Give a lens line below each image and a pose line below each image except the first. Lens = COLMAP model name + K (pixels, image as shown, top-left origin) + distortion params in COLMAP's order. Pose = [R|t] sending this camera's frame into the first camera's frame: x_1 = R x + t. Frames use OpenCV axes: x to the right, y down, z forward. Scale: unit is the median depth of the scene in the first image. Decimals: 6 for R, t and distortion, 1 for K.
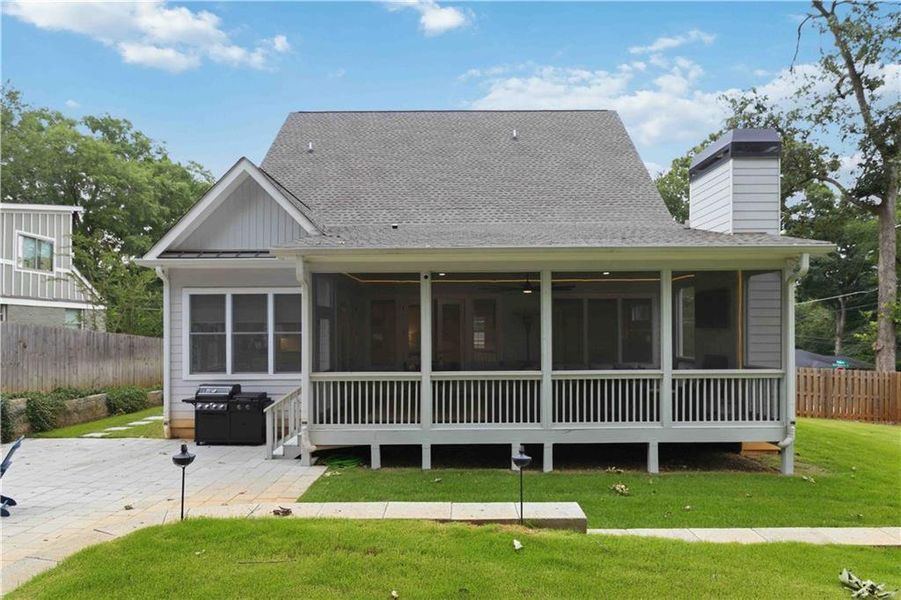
lens RADIAL K [[537.5, 0, 457.7], [0, 537.5, 329.5], [0, 0, 1]] dist [0.002203, -0.001384]
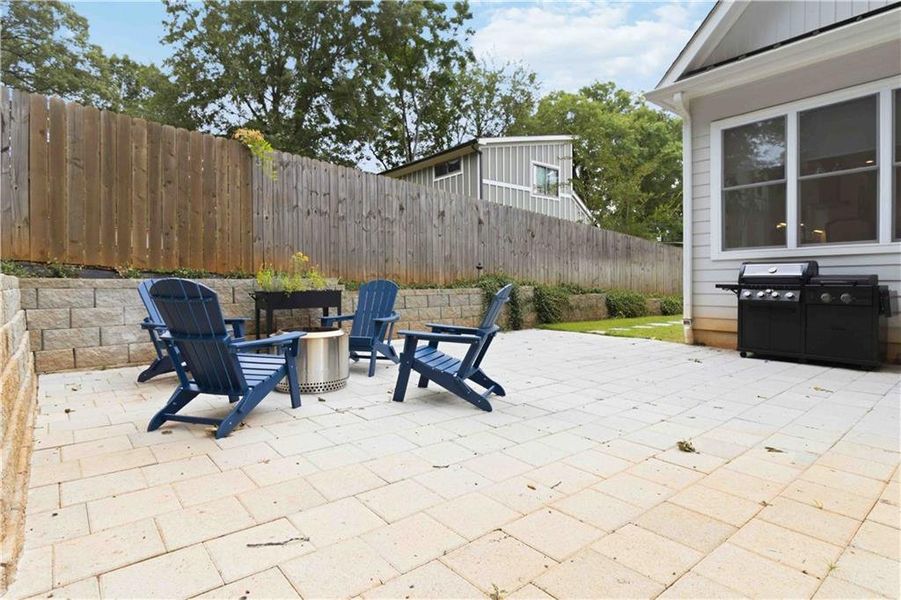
lens RADIAL K [[475.3, 0, 455.4], [0, 475.3, 279.3], [0, 0, 1]] dist [0.000992, 0.001244]
pose [[0.650173, -0.003989, -0.759776, -0.256971], [0.008052, 0.999966, 0.001640, 0.111392], [0.759744, -0.007184, 0.650183, 0.352516]]
